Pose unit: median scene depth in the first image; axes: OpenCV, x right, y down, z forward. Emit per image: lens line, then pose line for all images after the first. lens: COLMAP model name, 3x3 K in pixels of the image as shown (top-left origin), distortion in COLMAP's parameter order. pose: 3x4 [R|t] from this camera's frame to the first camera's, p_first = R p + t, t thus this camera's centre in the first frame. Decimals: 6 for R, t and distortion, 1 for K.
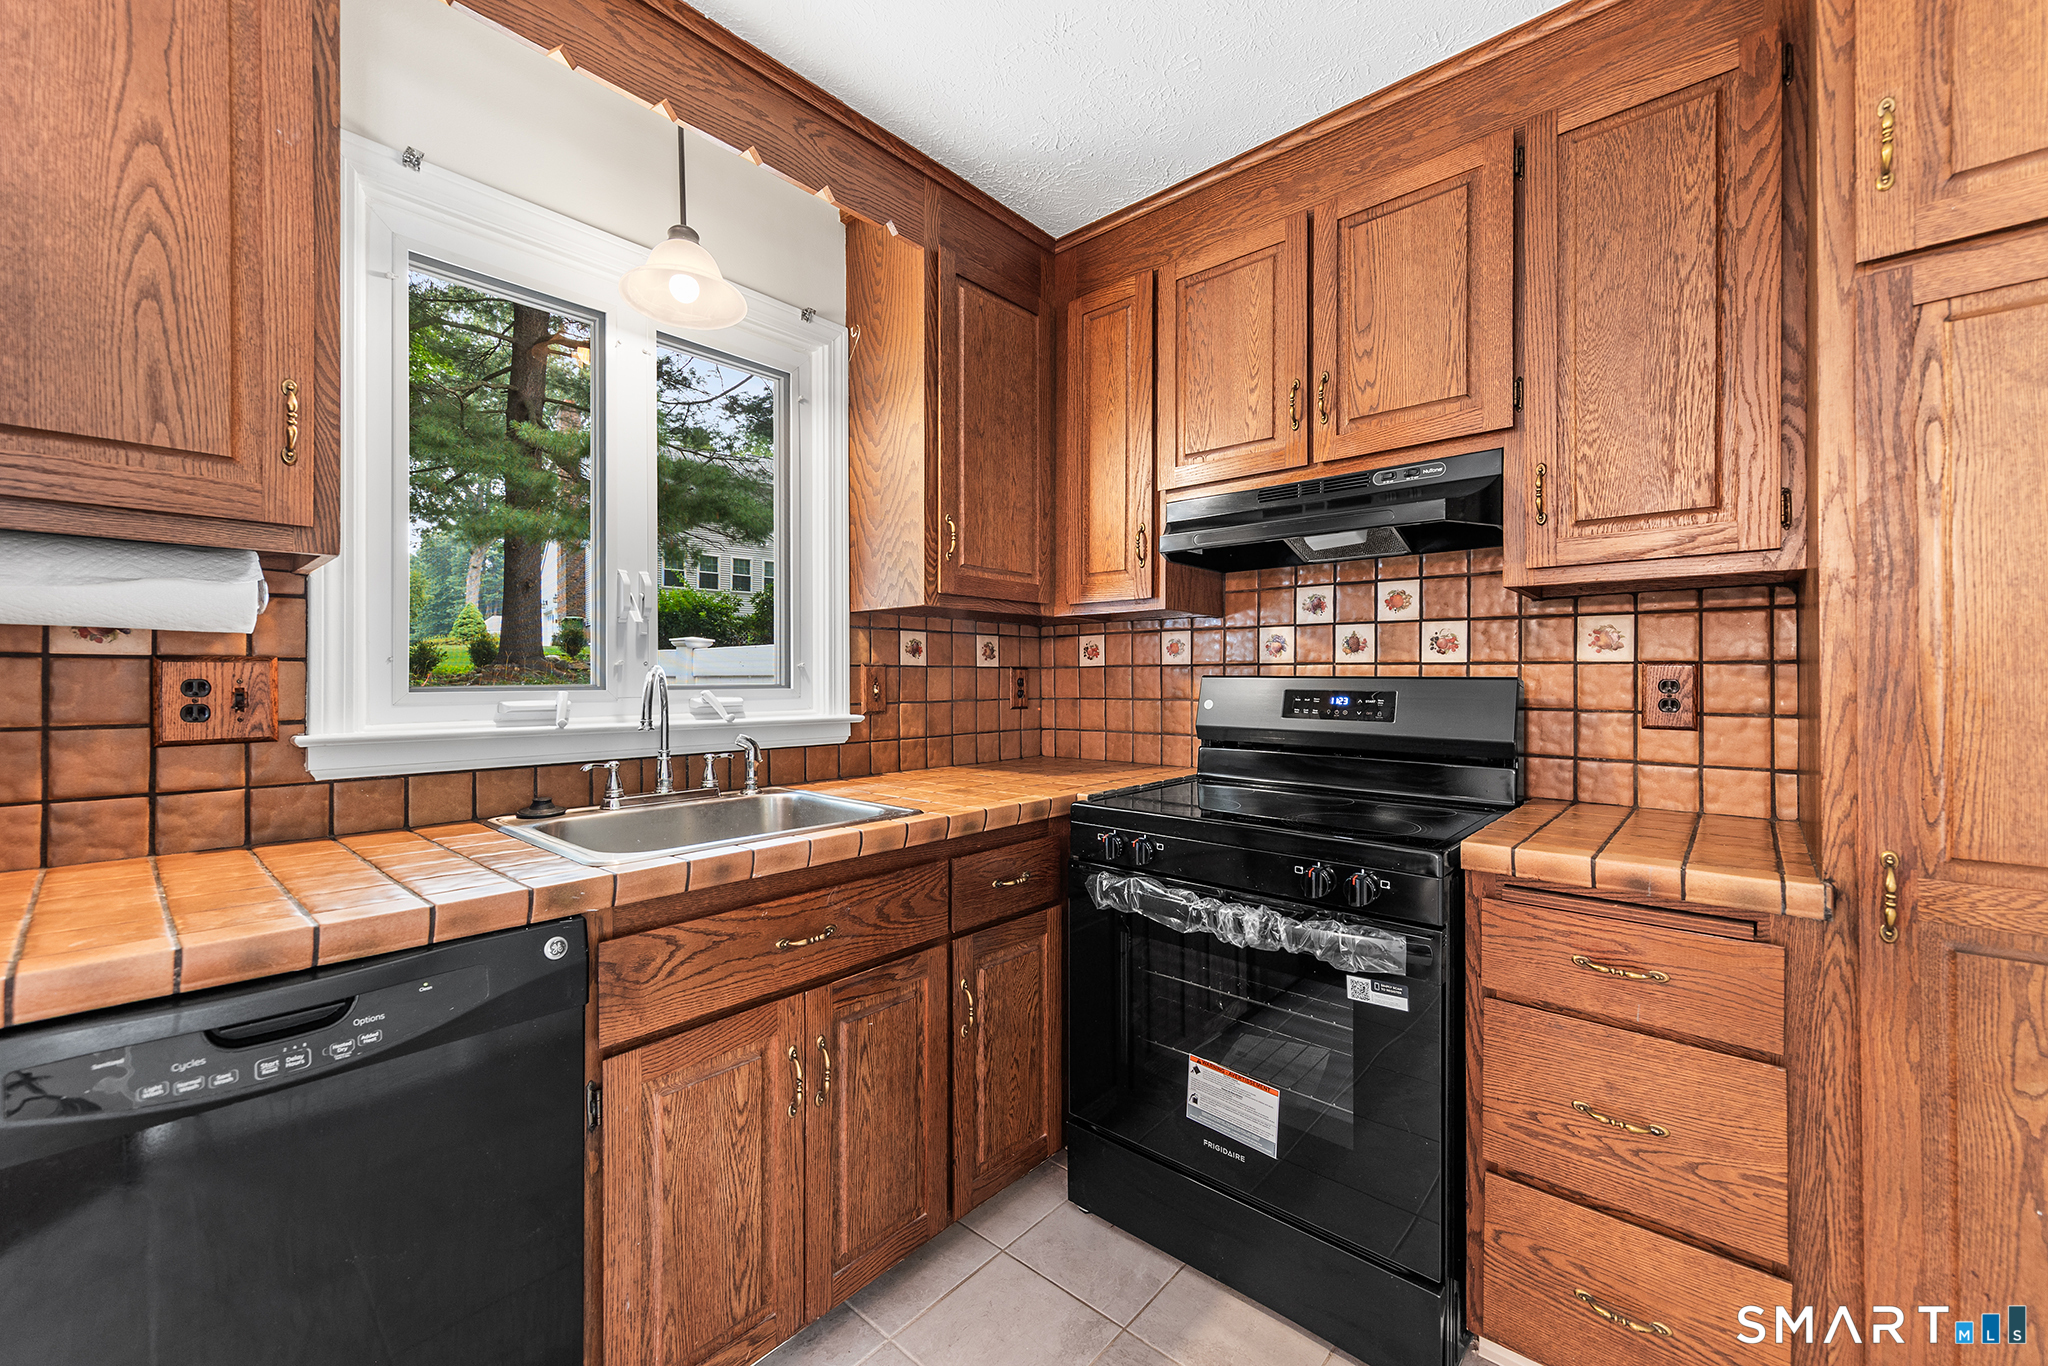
lens RADIAL K [[806.9, 0, 1018.7], [0, 806.9, 670.4], [0, 0, 1]] dist [0.000625, -0.000149]
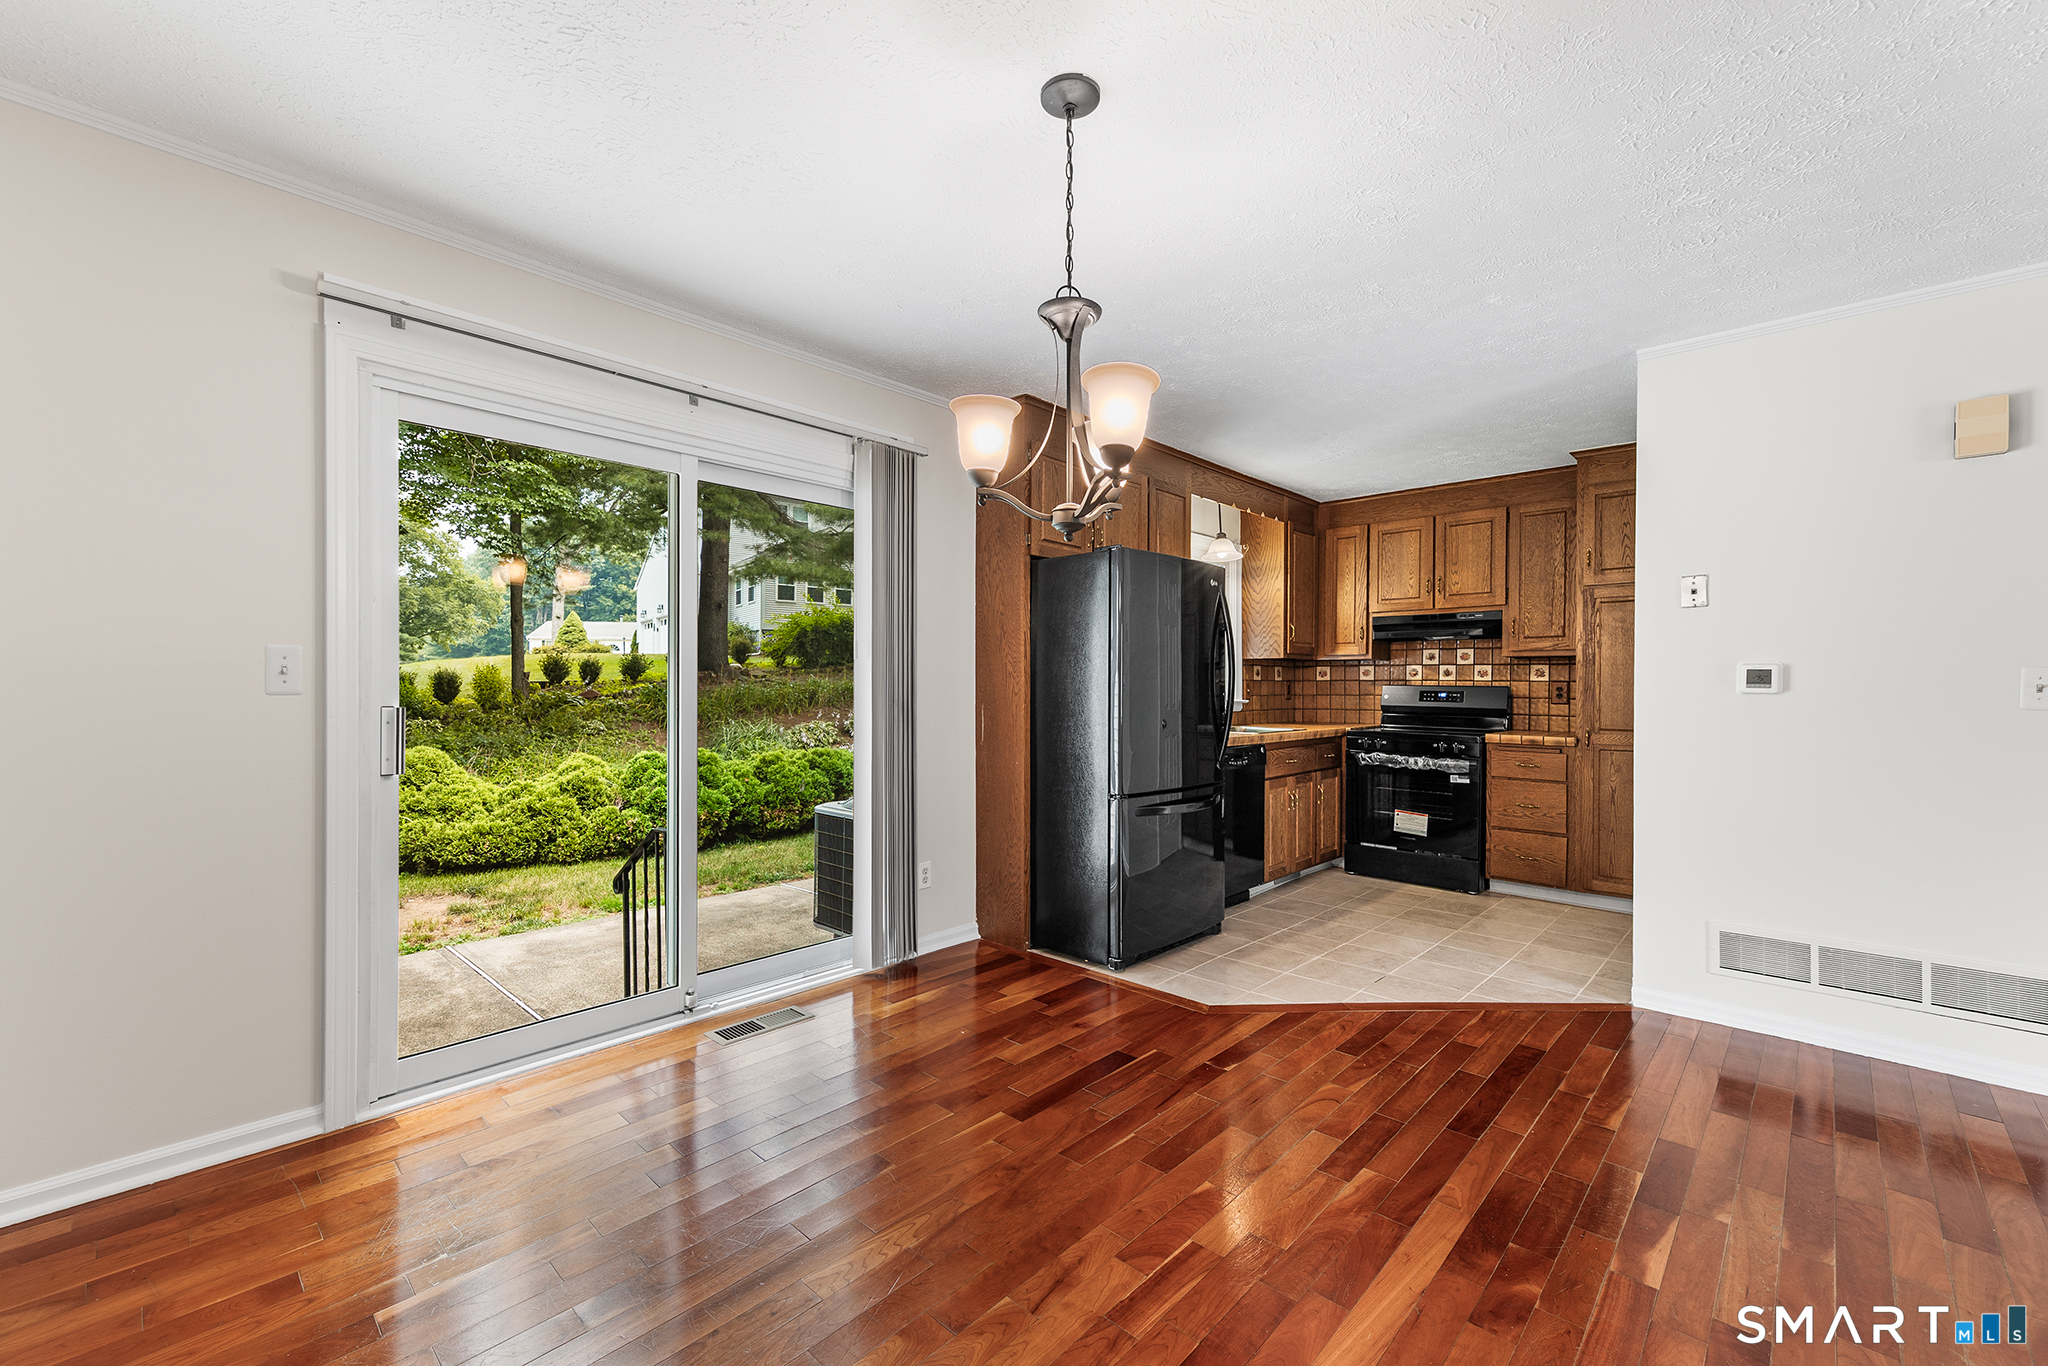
lens RADIAL K [[826.0, 0, 1024.0], [0, 826.0, 683.0], [0, 0, 1]] dist [-0.000938, -0.000215]
pose [[0.999359, 0.003458, -0.035625, -0.960066], [-0.003166, 0.999961, 0.008243, -0.020962], [0.035652, -0.008125, 0.999331, -1.919054]]
